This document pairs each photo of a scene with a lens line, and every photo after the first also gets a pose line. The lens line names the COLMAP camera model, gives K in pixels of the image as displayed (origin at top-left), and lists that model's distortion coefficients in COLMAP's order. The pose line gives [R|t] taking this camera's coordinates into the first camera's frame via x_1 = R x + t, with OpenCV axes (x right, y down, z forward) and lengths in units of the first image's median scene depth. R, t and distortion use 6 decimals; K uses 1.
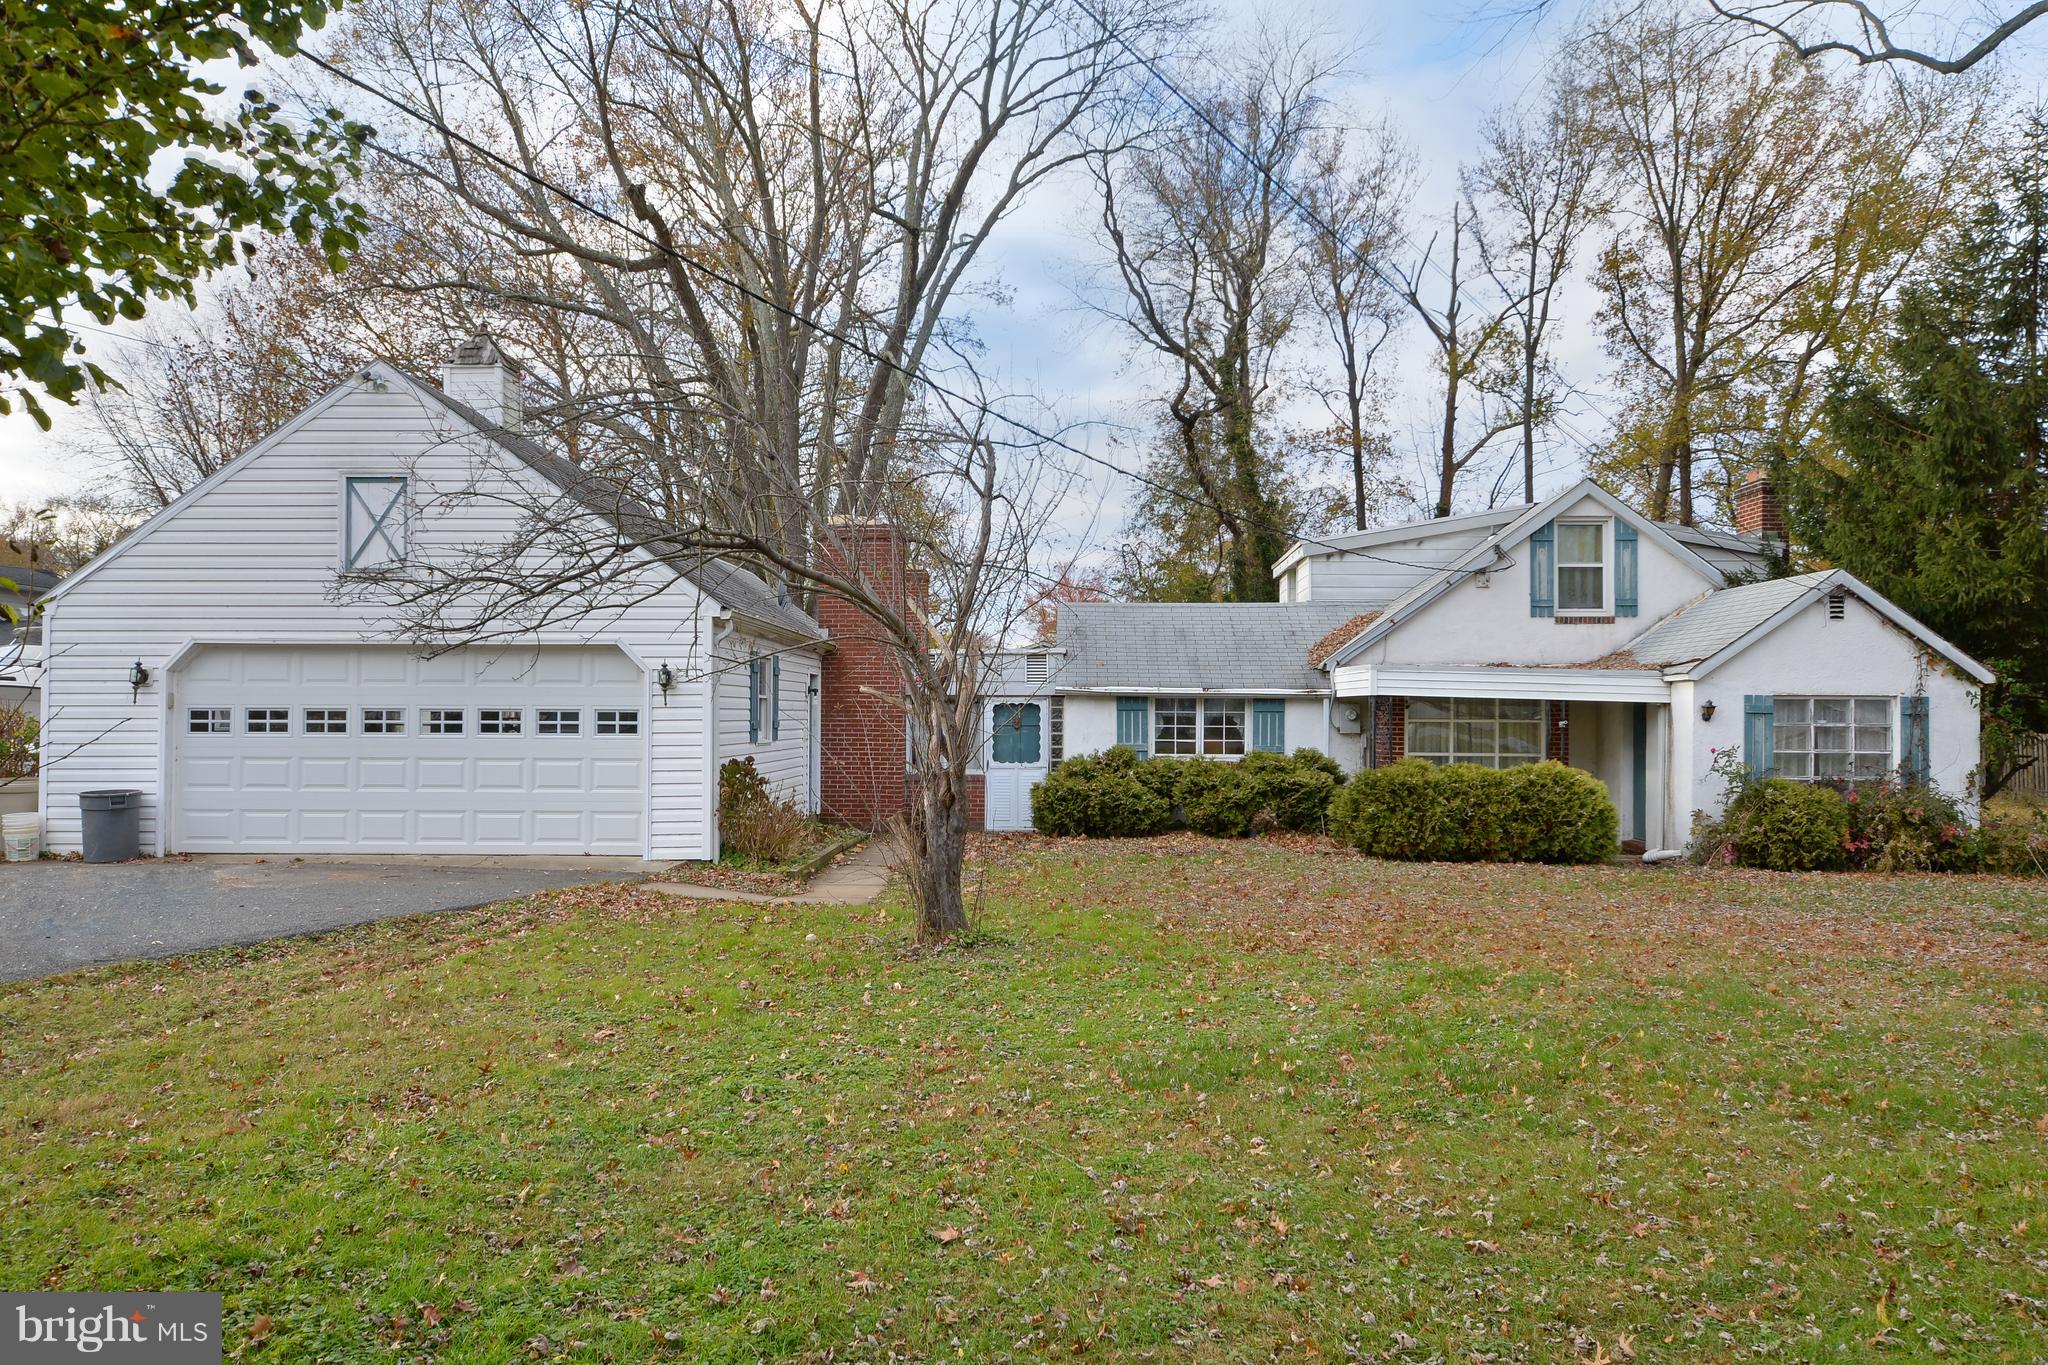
lens RADIAL K [[1426.1, 0, 1024.1], [0, 1426.1, 686.6], [0, 0, 1]] dist [0.002457, 0.000673]
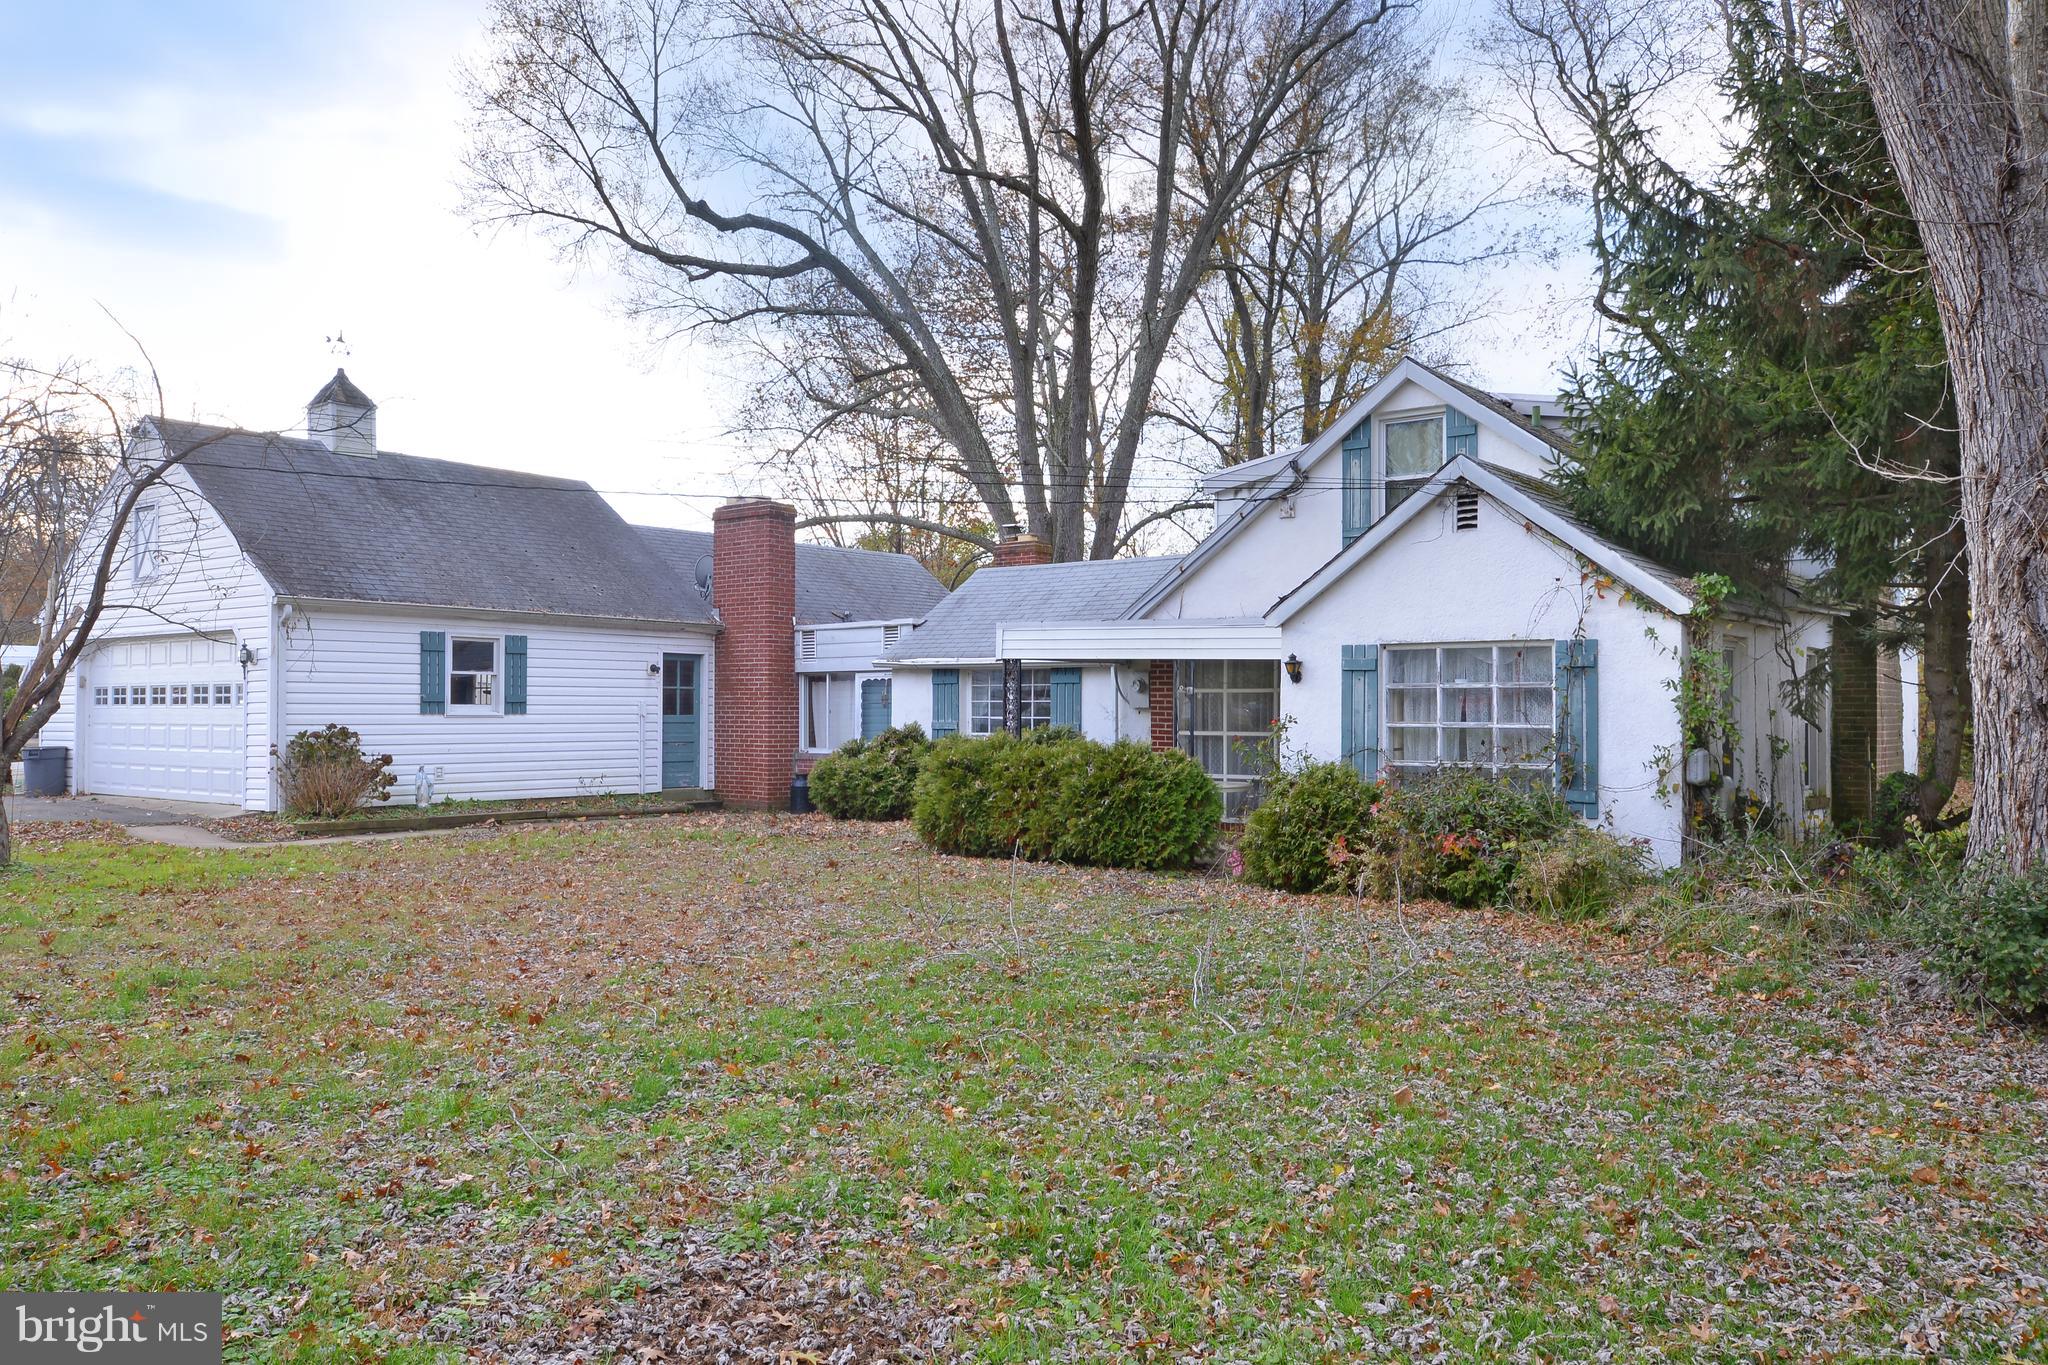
lens RADIAL K [[1551.9, 0, 1023.6], [0, 1551.9, 686.4], [0, 0, 1]] dist [-0.003759, -0.000368]
pose [[0.835863, -0.013736, -0.548766, 0.796387], [0.014337, 0.999892, -0.003191, 0.026828], [0.548751, -0.005201, 0.835970, 0.265863]]
